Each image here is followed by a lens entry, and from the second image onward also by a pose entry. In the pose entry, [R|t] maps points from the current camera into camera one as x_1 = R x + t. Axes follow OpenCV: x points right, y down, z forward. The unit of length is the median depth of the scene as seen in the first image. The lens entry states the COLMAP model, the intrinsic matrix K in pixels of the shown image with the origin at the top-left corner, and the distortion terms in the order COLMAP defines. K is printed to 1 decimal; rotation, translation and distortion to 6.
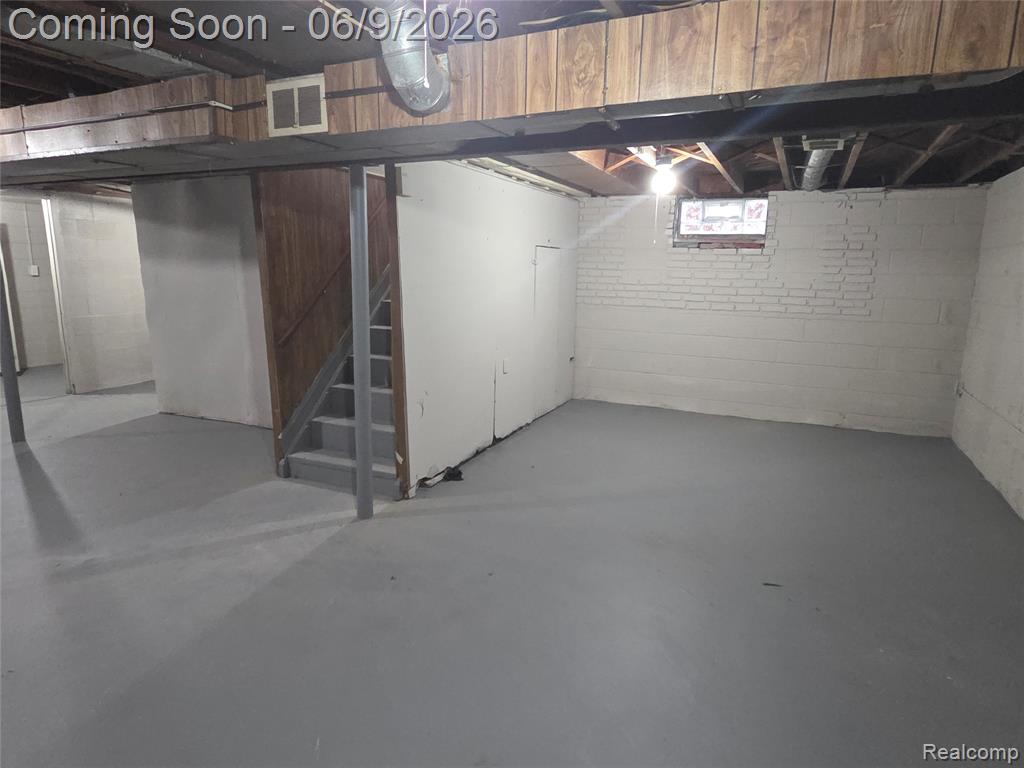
lens RADIAL K [[618.5, 0, 515.6], [0, 618.5, 380.0], [0, 0, 1]] dist [0.004934, 0.000608]
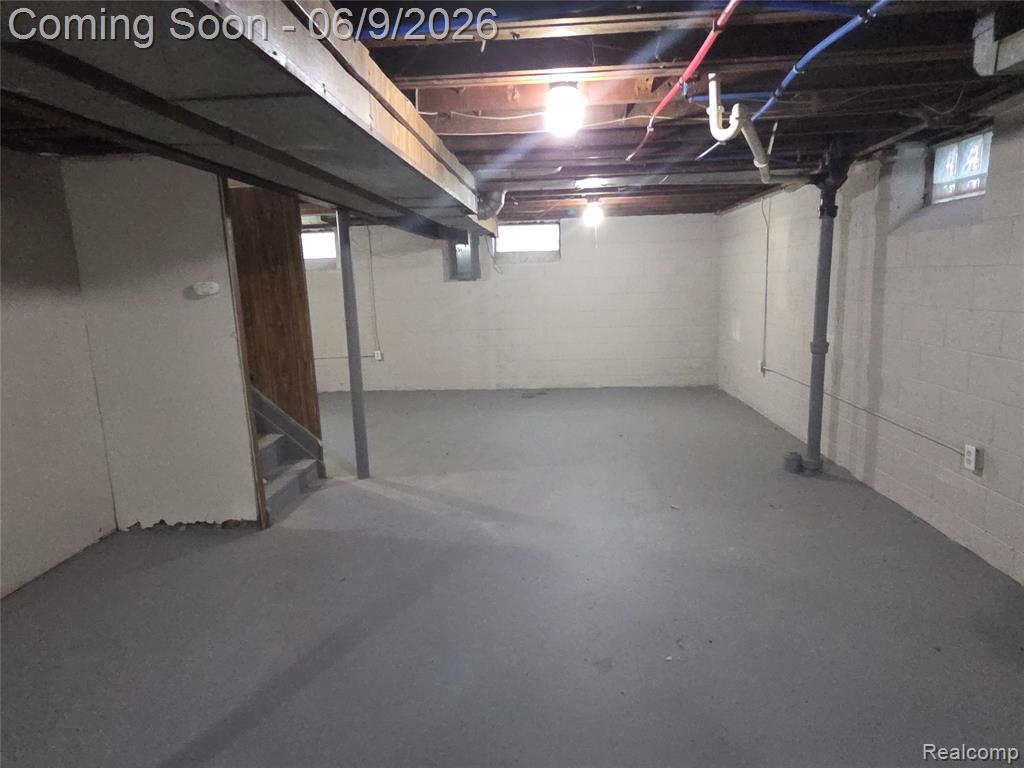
lens RADIAL K [[618.5, 0, 515.6], [0, 618.5, 380.0], [0, 0, 1]] dist [0.004934, 0.000608]
pose [[-0.348425, -0.141405, 0.926609, -1.542046], [0.217635, 0.949336, 0.226709, -0.193973], [-0.911721, 0.280654, -0.299998, 1.072663]]
